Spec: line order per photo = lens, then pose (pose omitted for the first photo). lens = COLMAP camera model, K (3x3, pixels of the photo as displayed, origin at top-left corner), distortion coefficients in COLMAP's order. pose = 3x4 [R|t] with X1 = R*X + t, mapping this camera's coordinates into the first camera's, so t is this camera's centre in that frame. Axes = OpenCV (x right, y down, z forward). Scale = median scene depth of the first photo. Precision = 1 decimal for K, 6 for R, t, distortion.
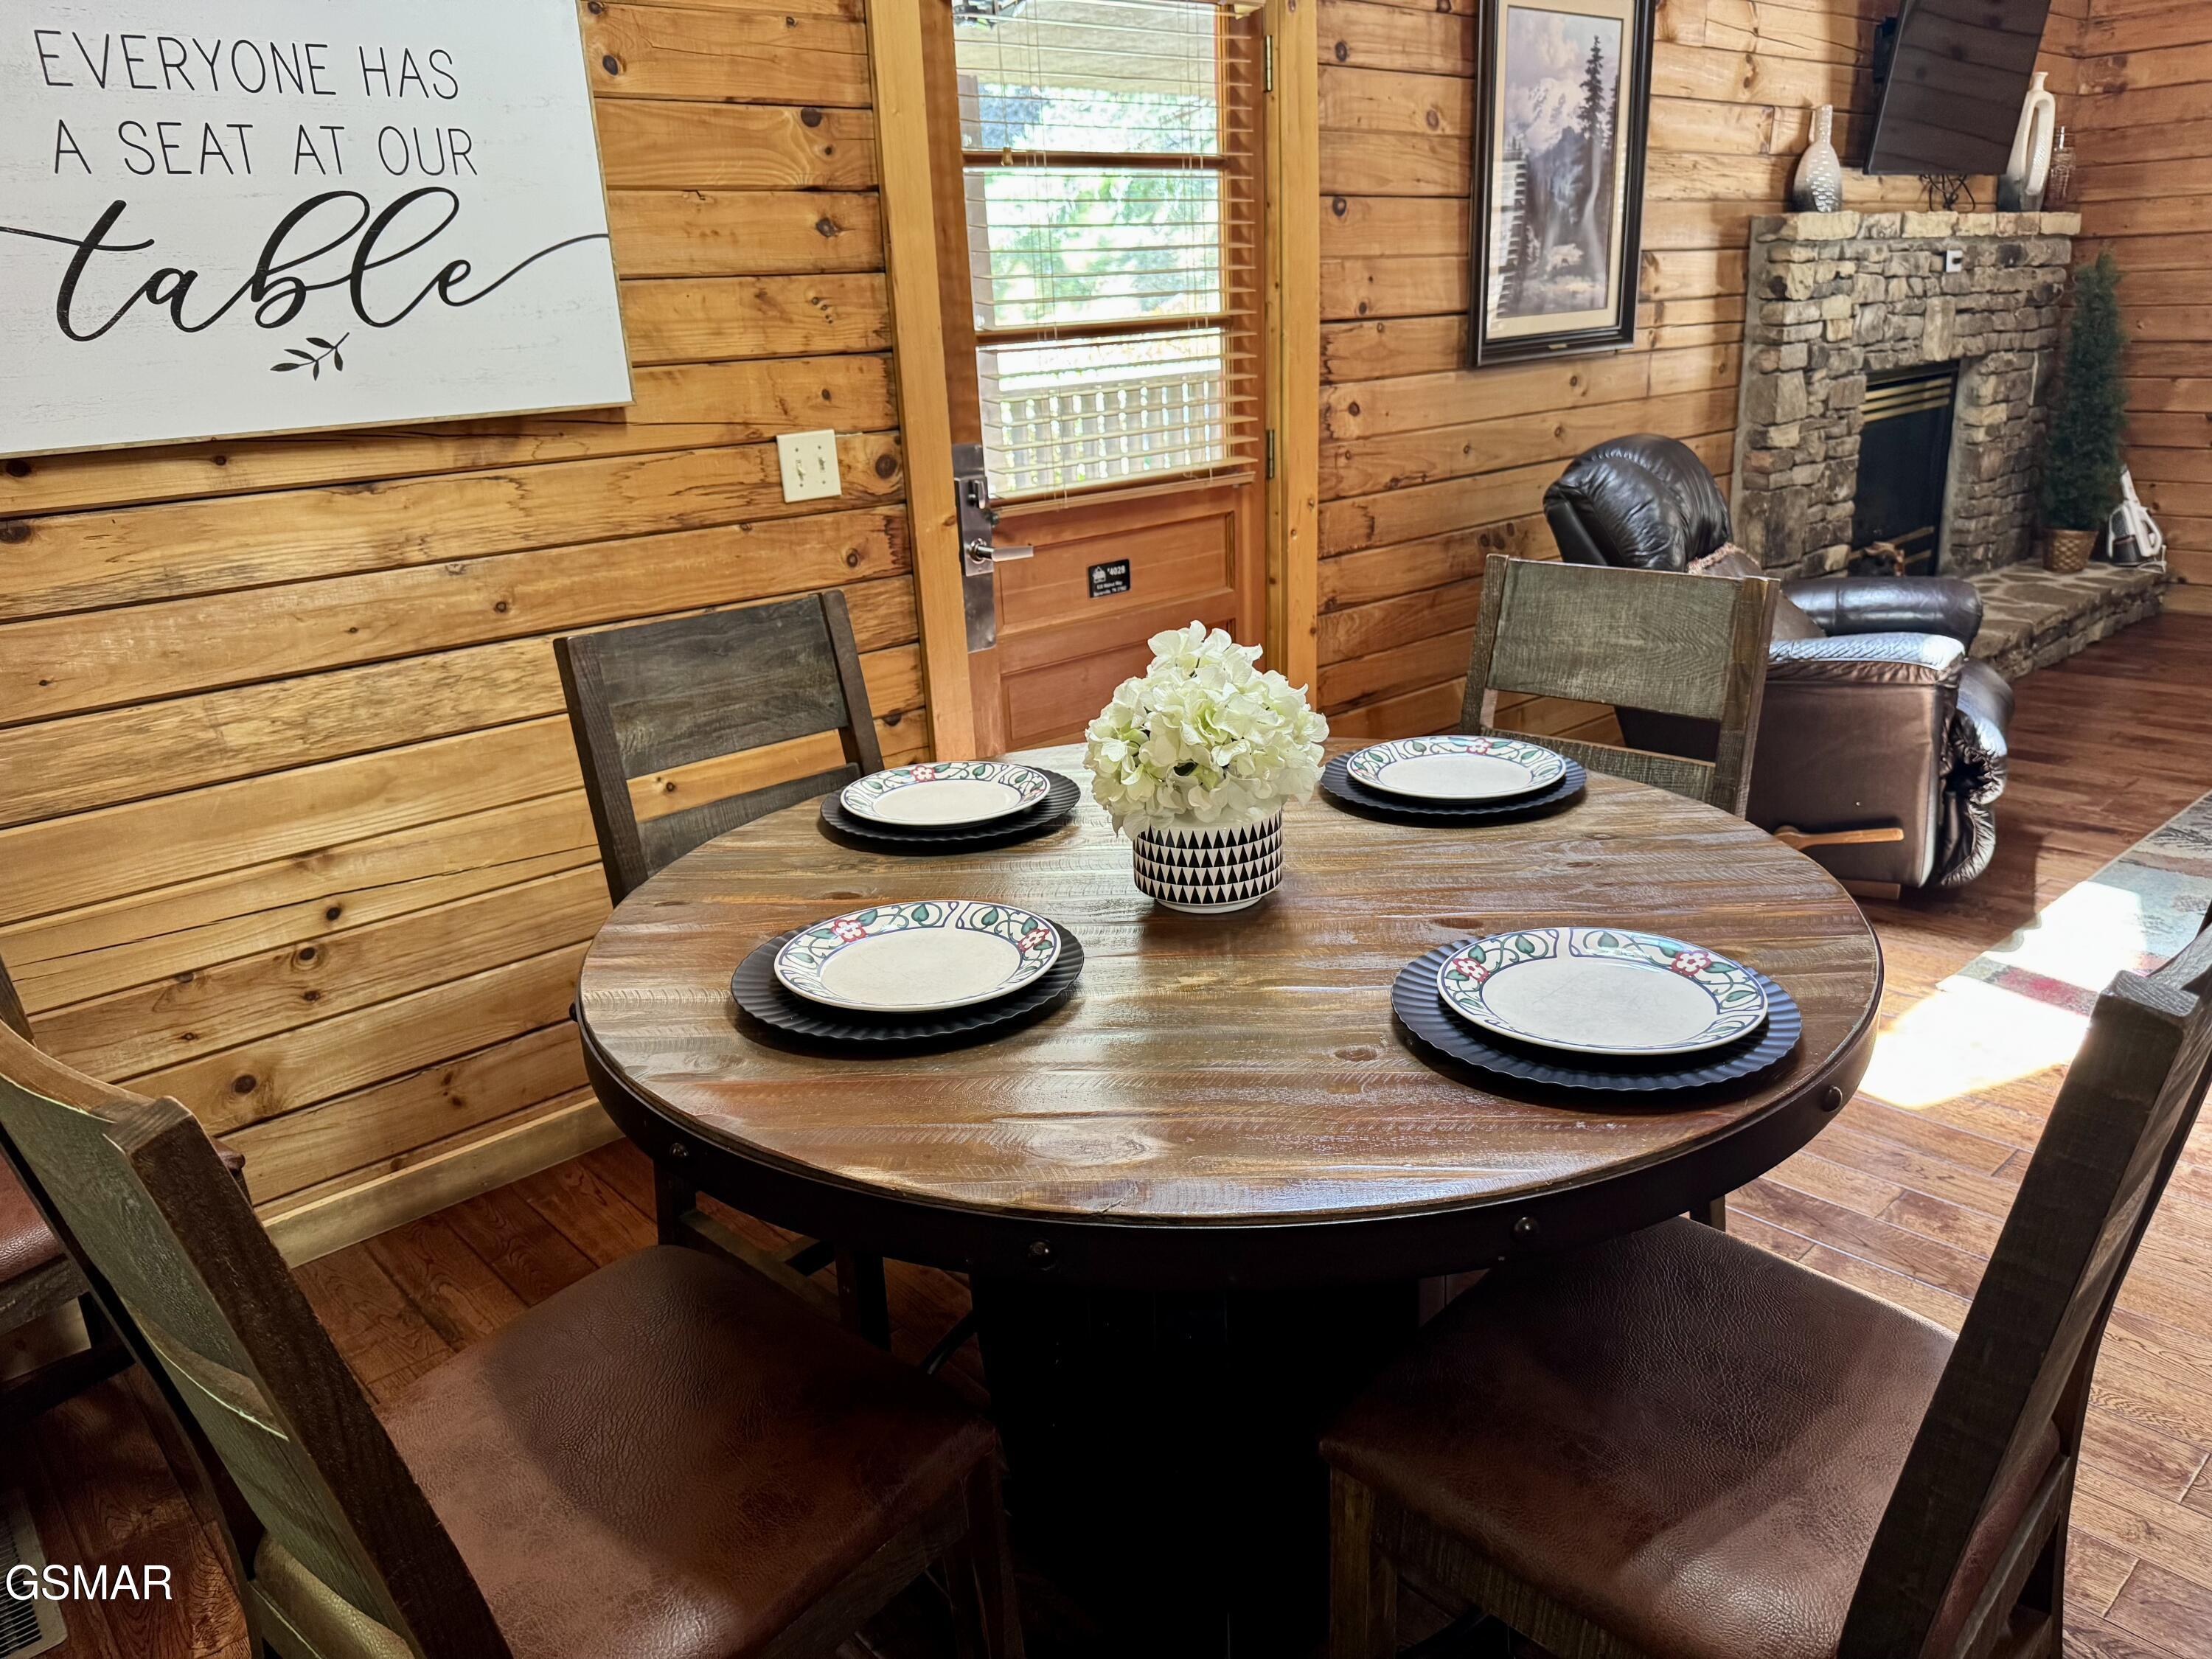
lens RADIAL K [[1572.4, 0, 1109.7], [0, 1572.4, 844.2], [0, 0, 1]] dist [0.019580, -0.029063]
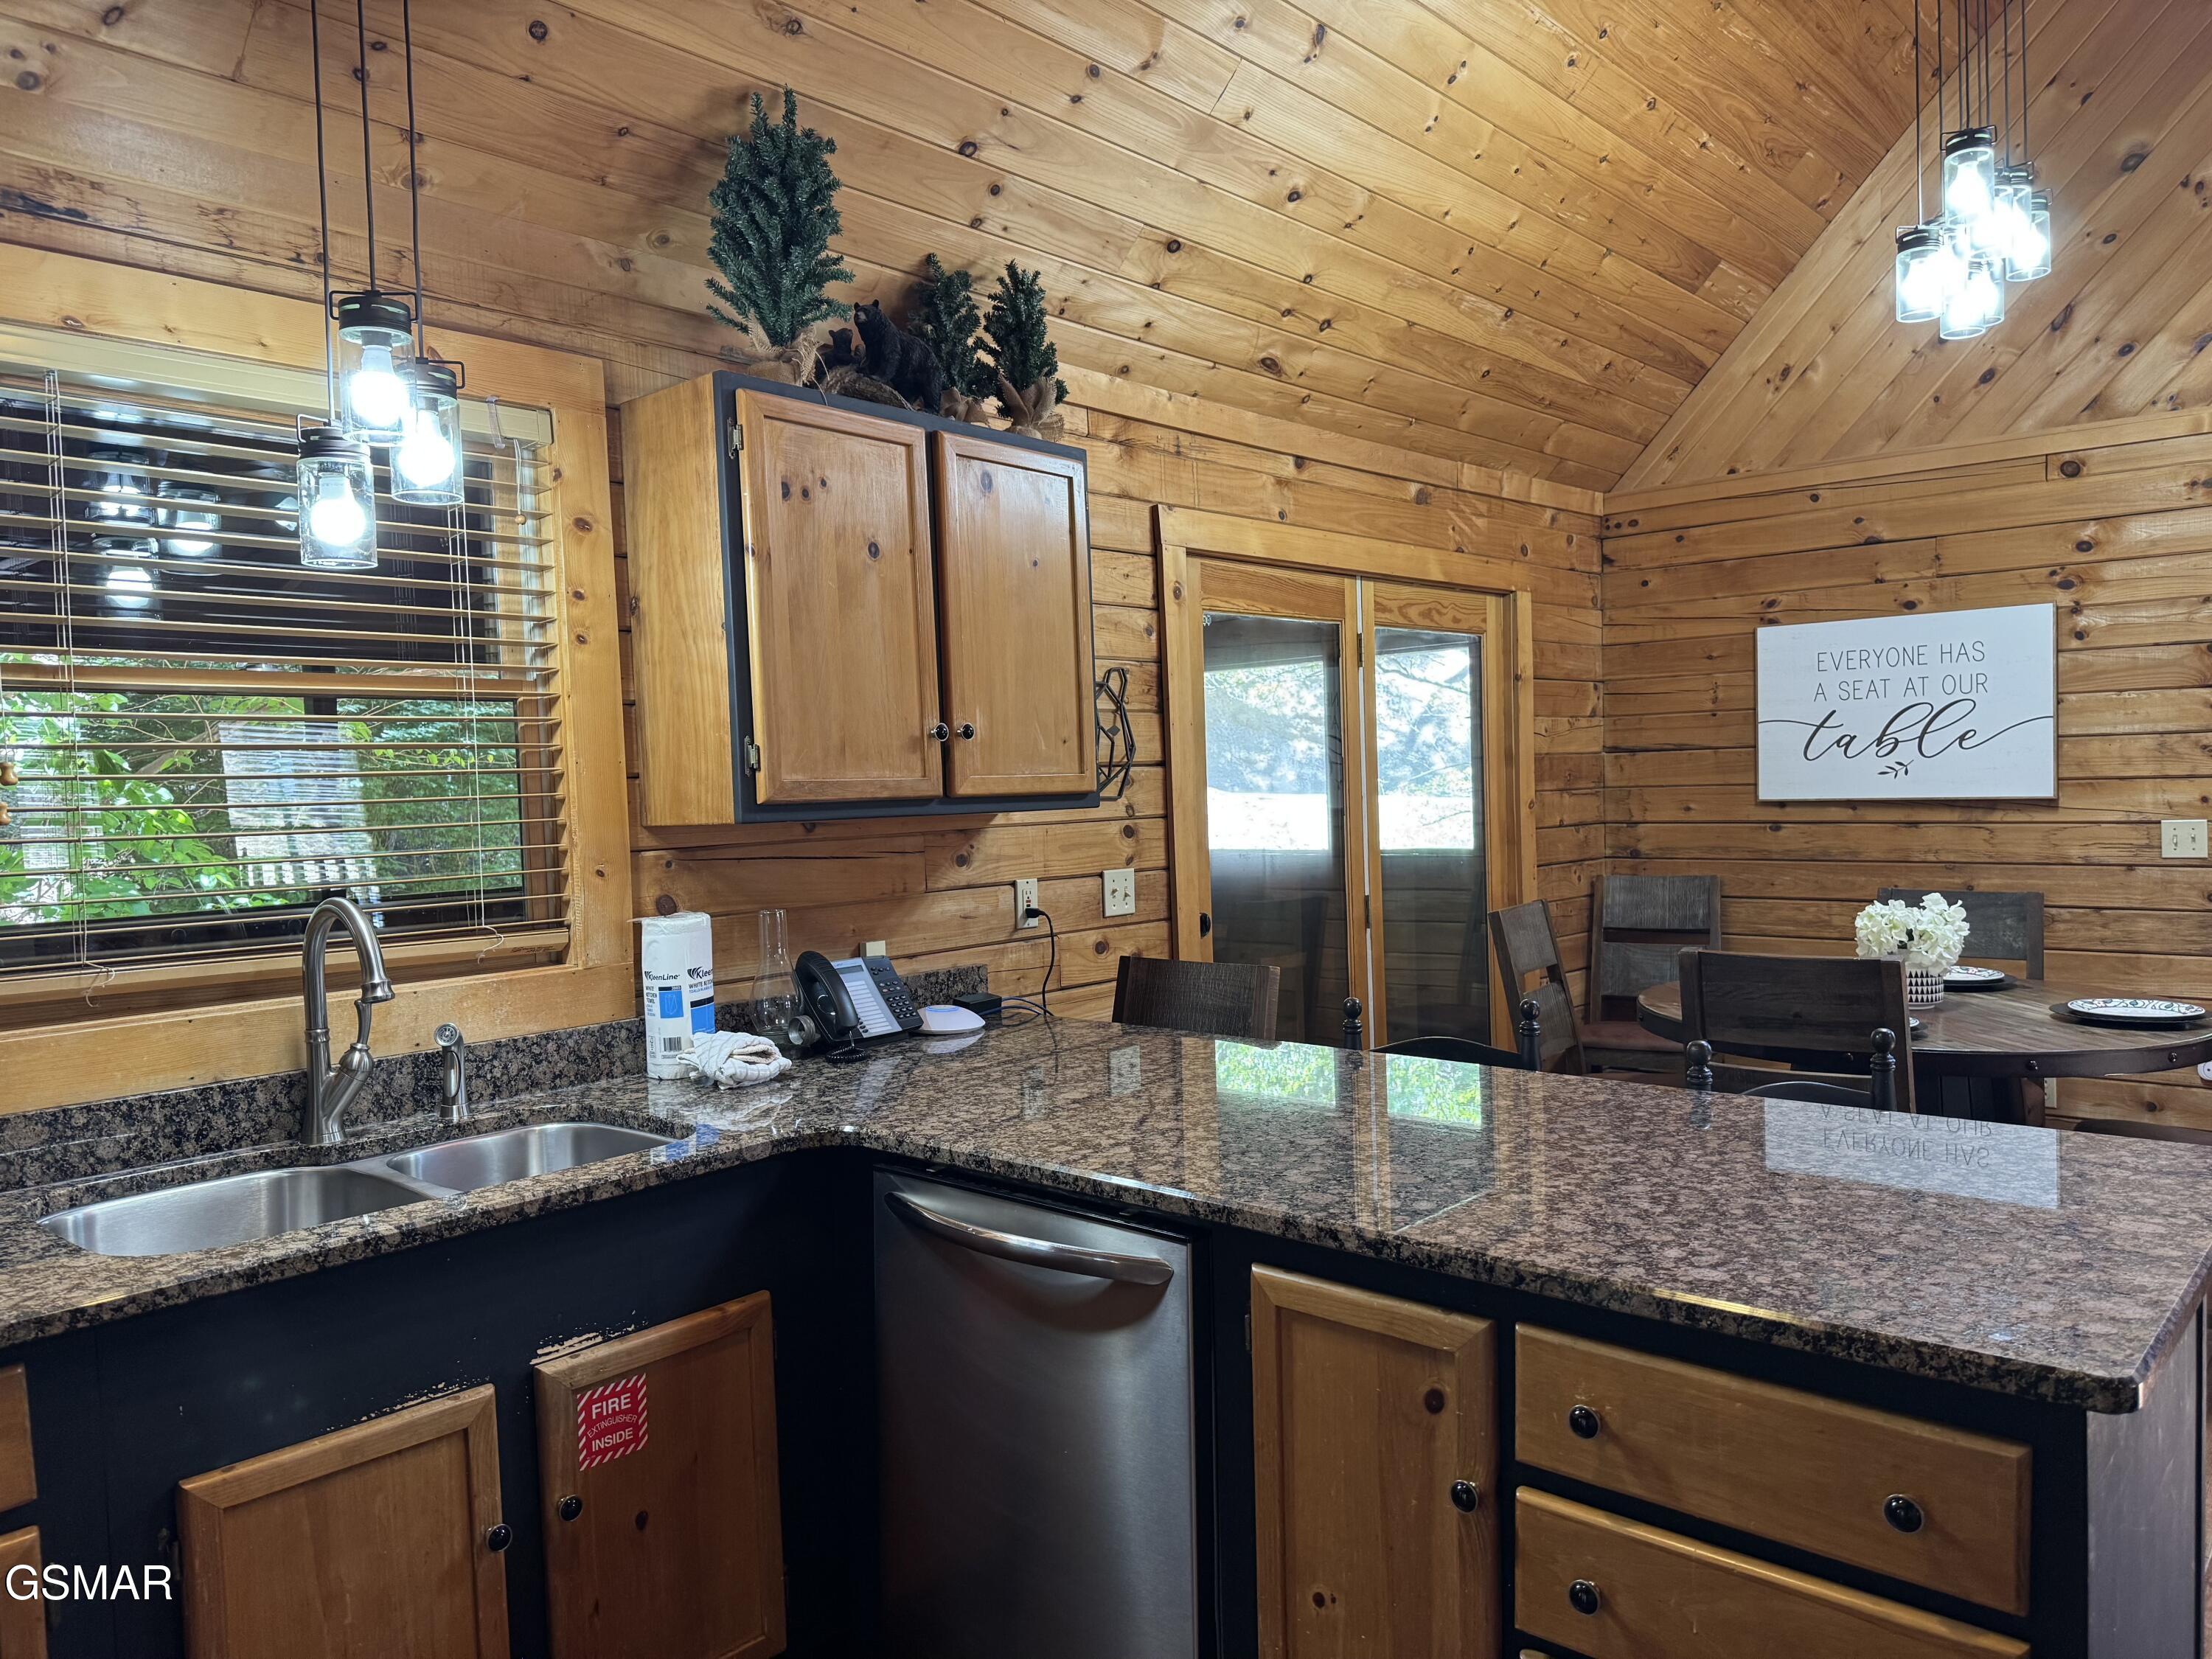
lens RADIAL K [[1572.4, 0, 1109.7], [0, 1572.4, 844.2], [0, 0, 1]] dist [0.019580, -0.029063]
pose [[0.116812, 0.090007, -0.989067, 0.788823], [-0.296399, 0.953659, 0.051779, 0.010601], [0.947894, 0.287110, 0.138077, -0.187897]]
